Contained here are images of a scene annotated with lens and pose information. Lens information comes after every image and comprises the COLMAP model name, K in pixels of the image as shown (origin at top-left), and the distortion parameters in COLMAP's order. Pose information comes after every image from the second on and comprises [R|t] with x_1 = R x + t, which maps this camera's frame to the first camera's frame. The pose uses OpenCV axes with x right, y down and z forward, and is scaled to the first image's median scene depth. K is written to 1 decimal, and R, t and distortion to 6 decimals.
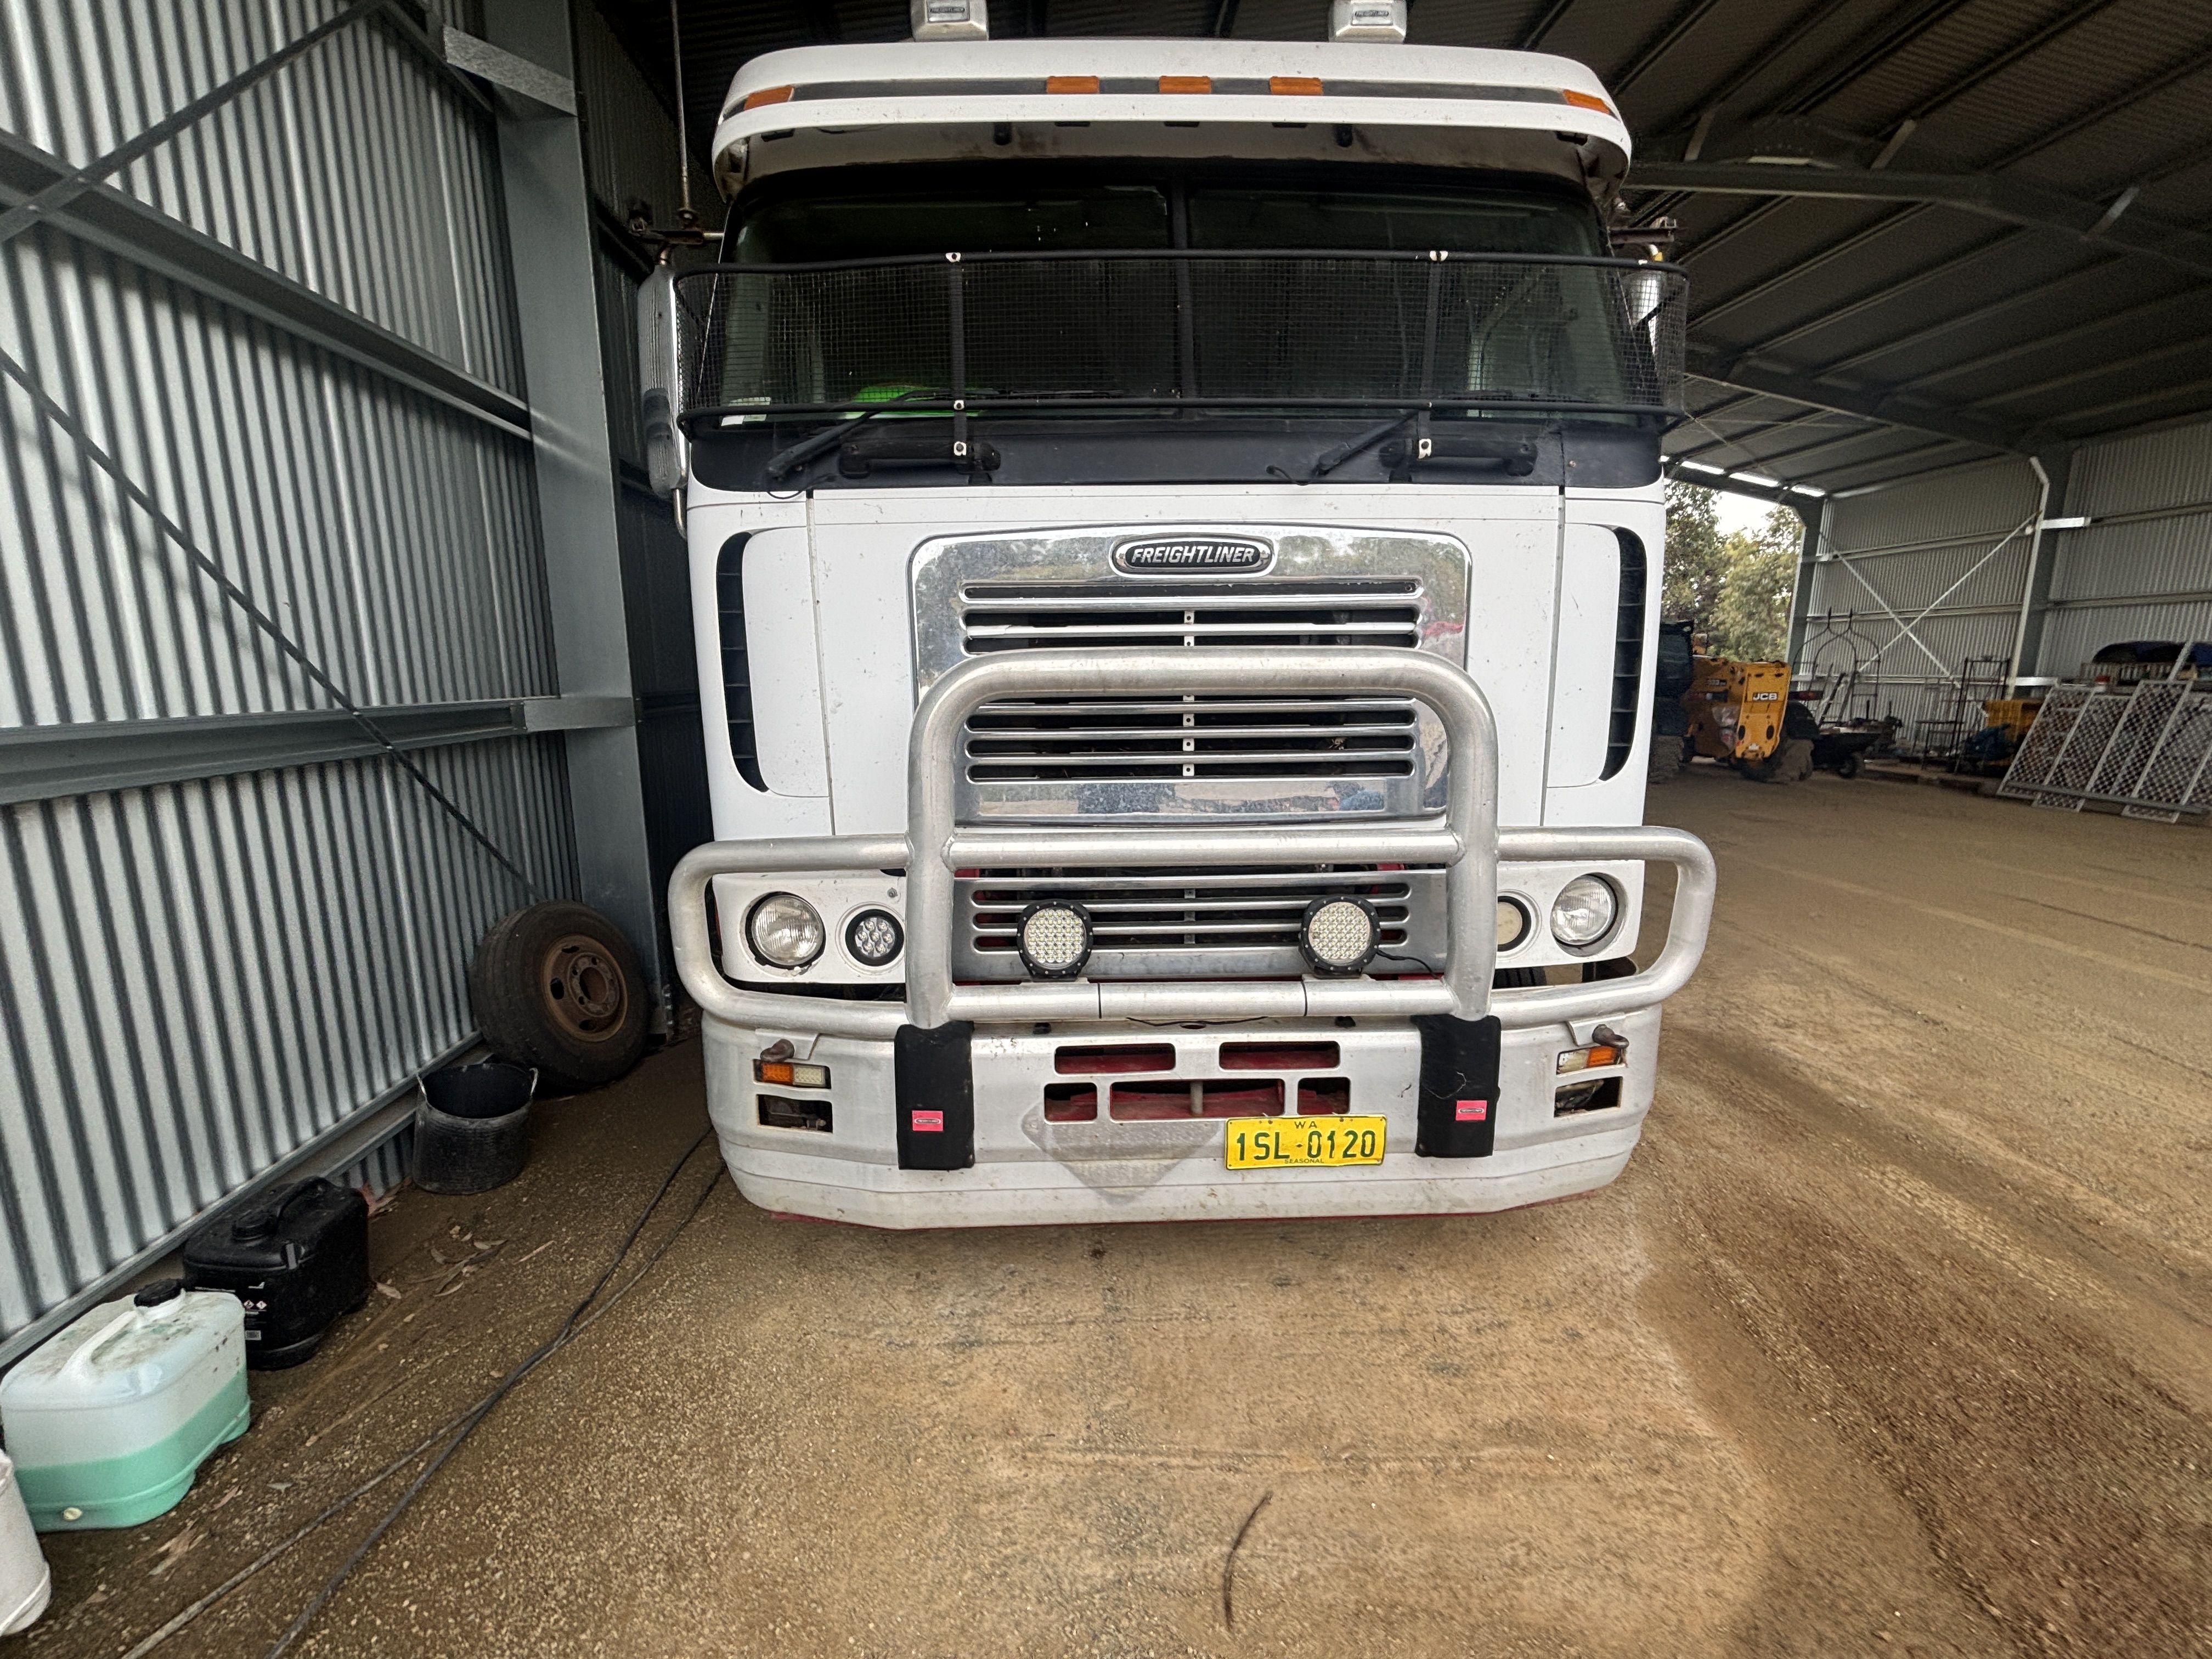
lens RADIAL K [[896.1, 0, 1106.2], [0, 896.1, 823.4], [0, 0, 1]] dist [0.028907, -0.024831]
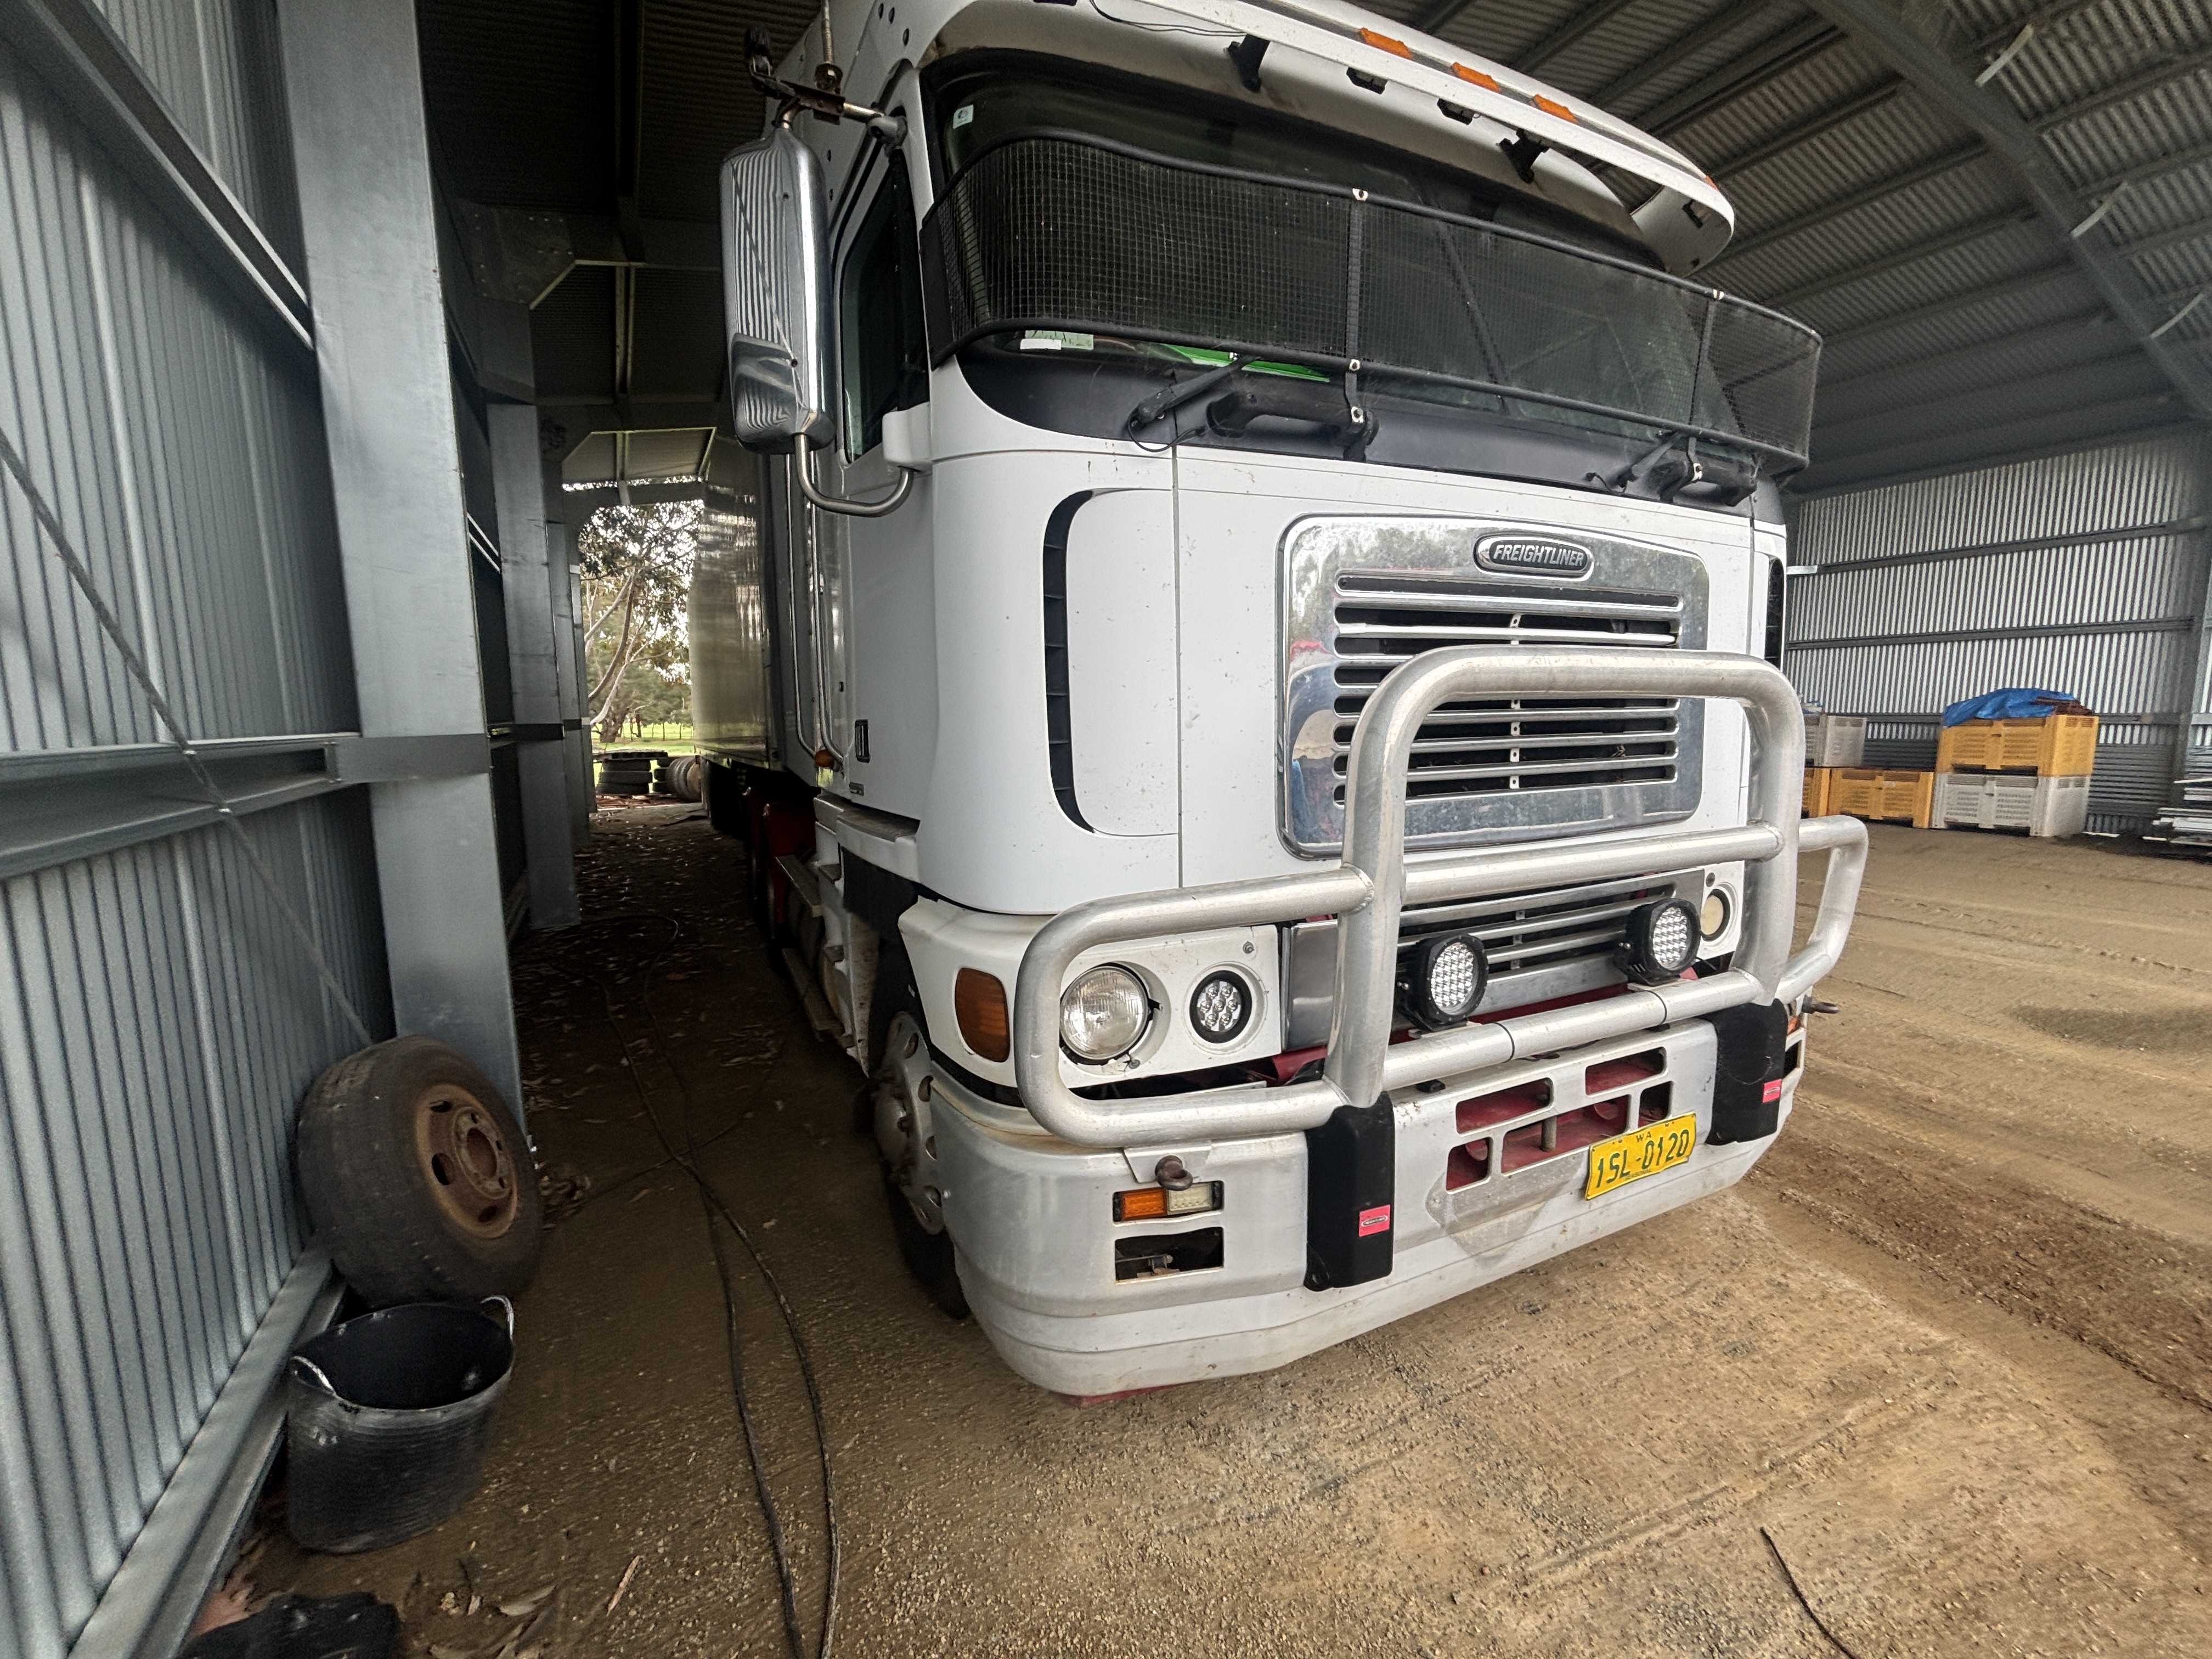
lens RADIAL K [[902.6, 0, 1106.6], [0, 902.6, 820.2], [0, 0, 1]] dist [0.006922, -0.000228]
pose [[0.914000, -0.055841, 0.401852, -0.693409], [0.075261, 0.996628, -0.032687, -0.021220], [-0.398672, 0.060119, 0.915121, 0.308874]]
